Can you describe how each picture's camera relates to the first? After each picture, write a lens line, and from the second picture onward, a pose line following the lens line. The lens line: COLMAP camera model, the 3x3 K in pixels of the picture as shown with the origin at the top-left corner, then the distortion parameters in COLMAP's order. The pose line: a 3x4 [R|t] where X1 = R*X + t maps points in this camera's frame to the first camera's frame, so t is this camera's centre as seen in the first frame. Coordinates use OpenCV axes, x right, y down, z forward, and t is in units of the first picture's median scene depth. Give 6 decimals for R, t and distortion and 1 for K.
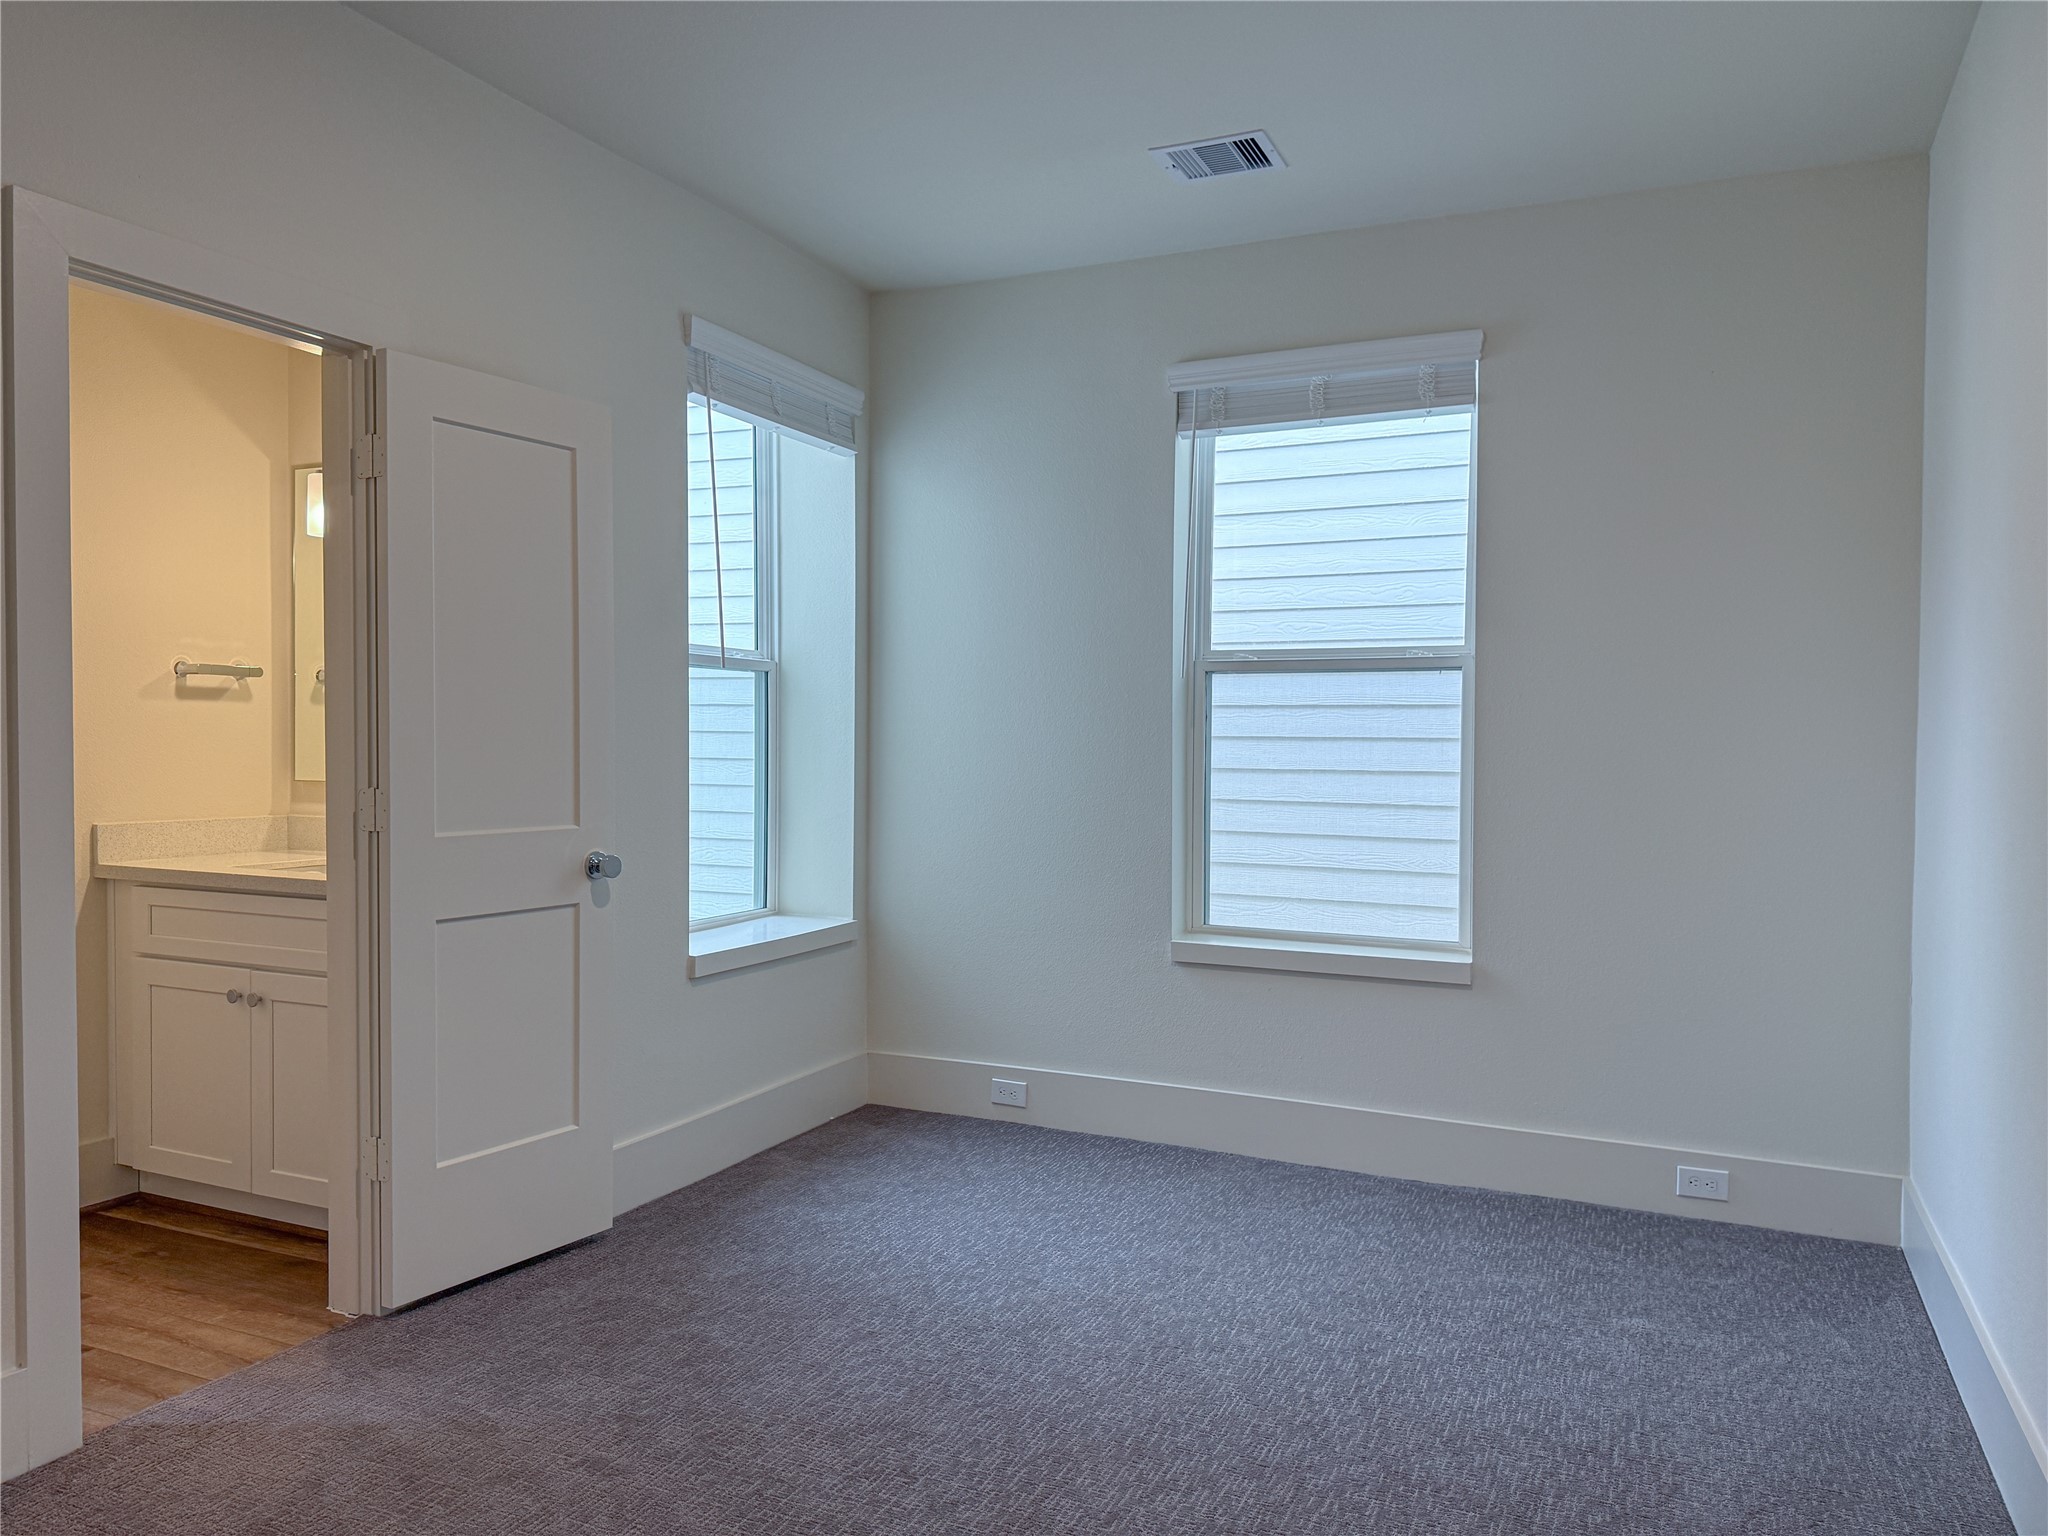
lens RADIAL K [[1441.4, 0, 1023.6], [0, 1441.4, 767.6], [0, 0, 1]] dist [0.075456, -0.084155]
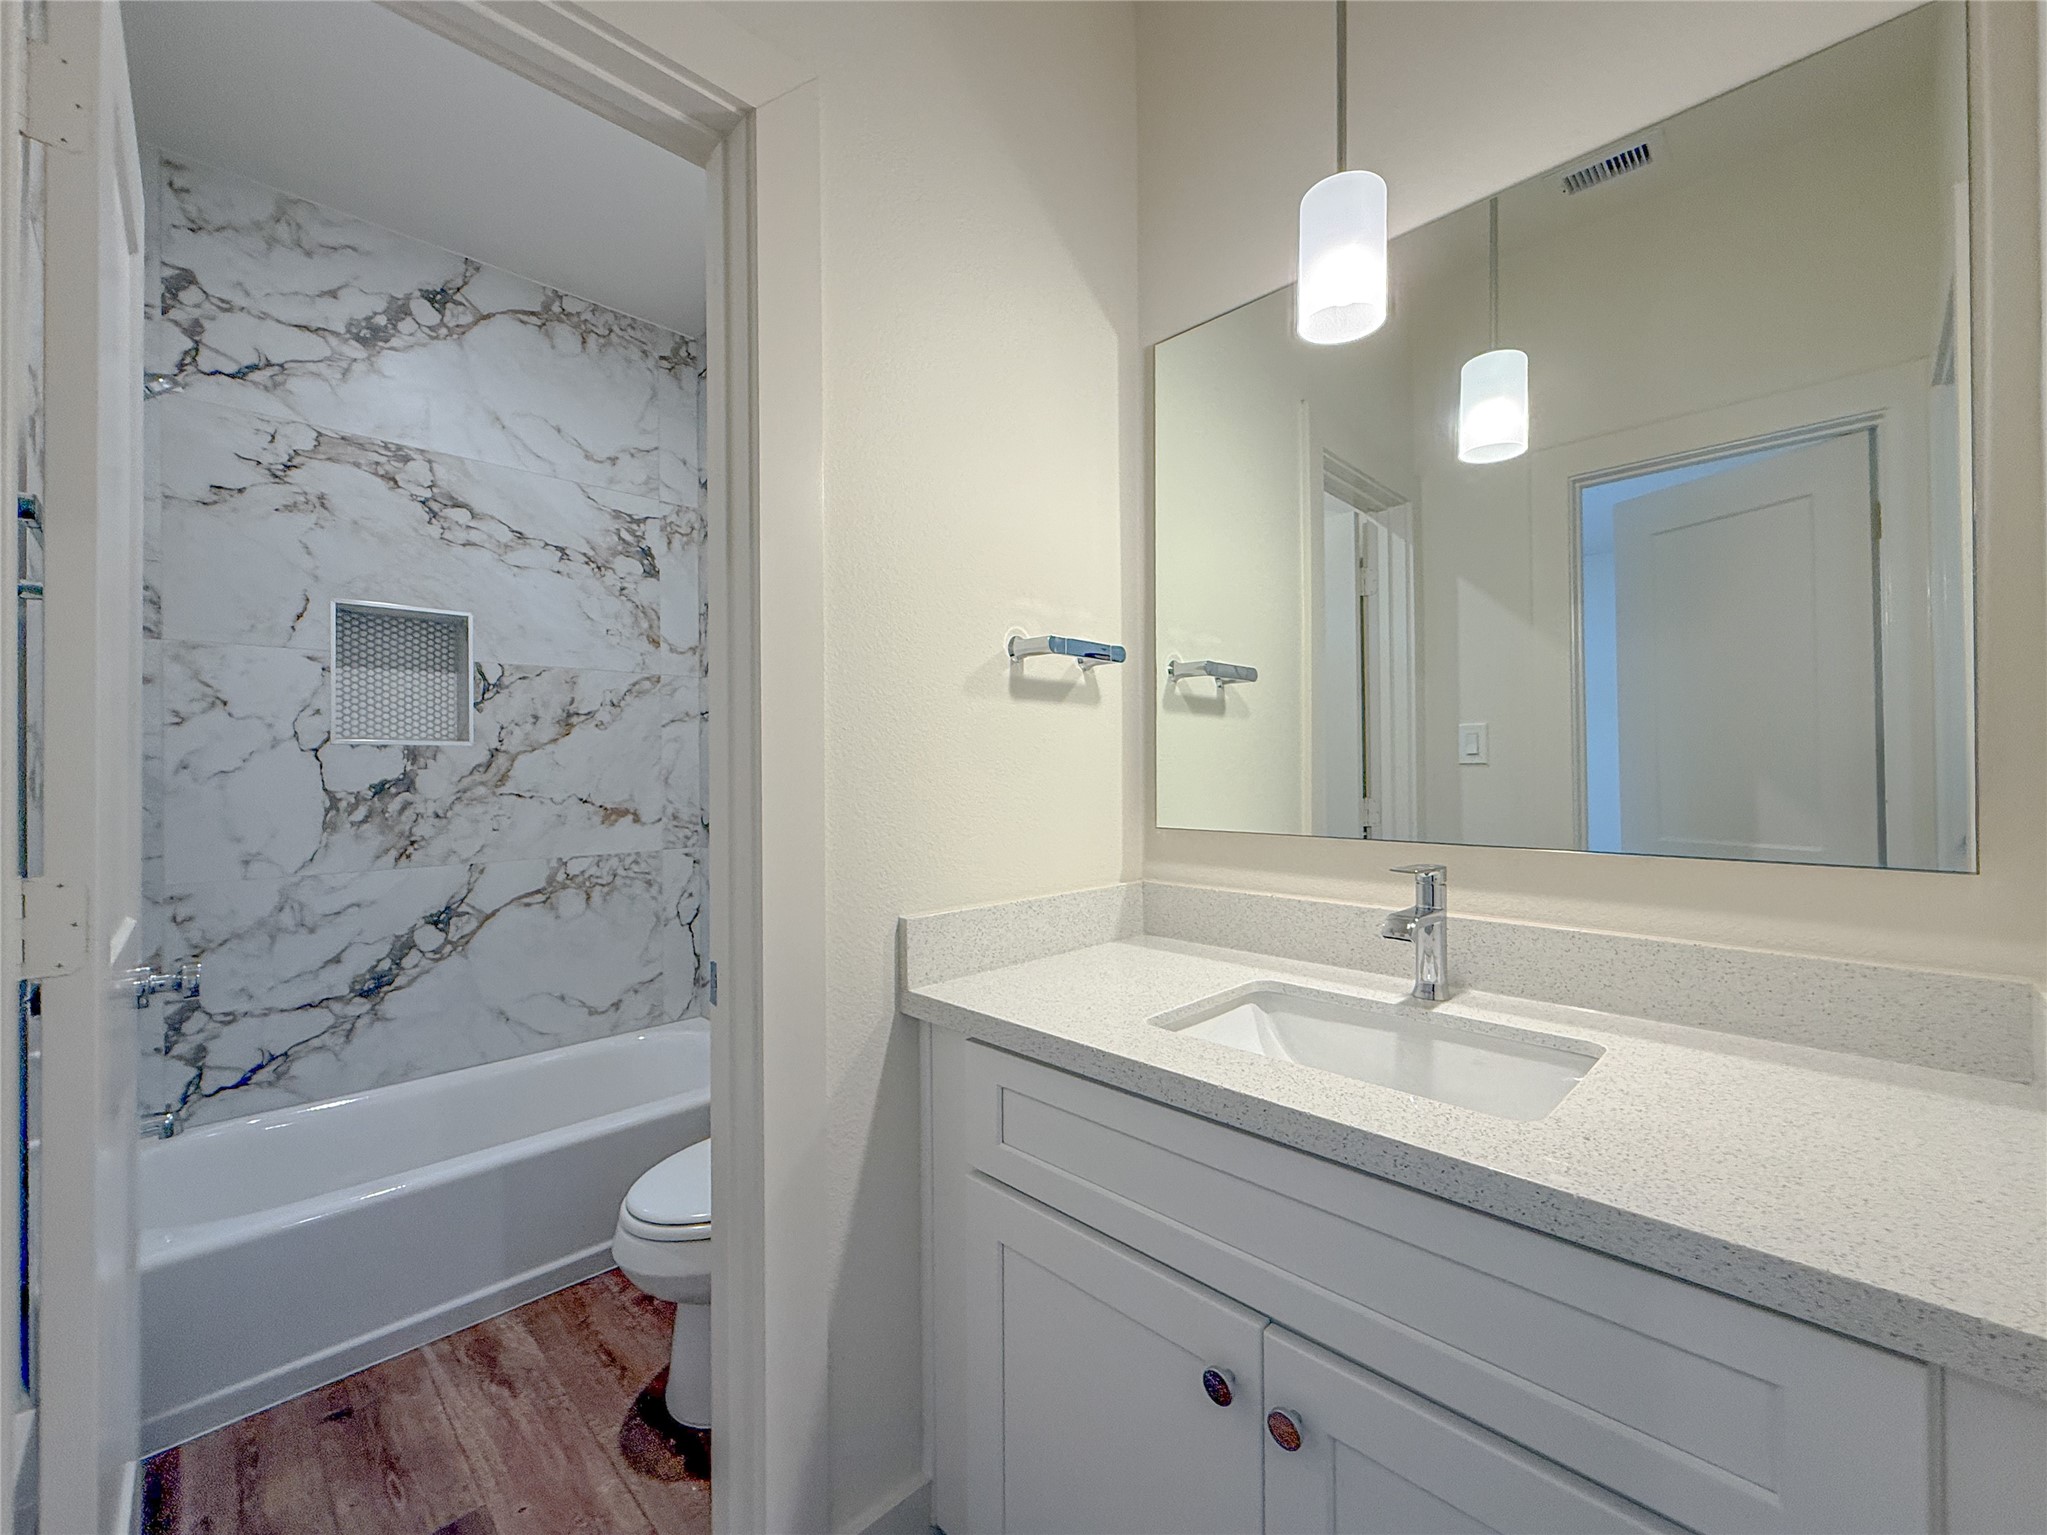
lens RADIAL K [[822.4, 0, 1019.0], [0, 822.4, 766.7], [0, 0, 1]] dist [0.011512, -0.001032]
pose [[0.935383, -0.012284, -0.353423, -0.456241], [0.005816, 0.999796, -0.019356, -0.012038], [0.353589, 0.016050, 0.935263, 0.684679]]
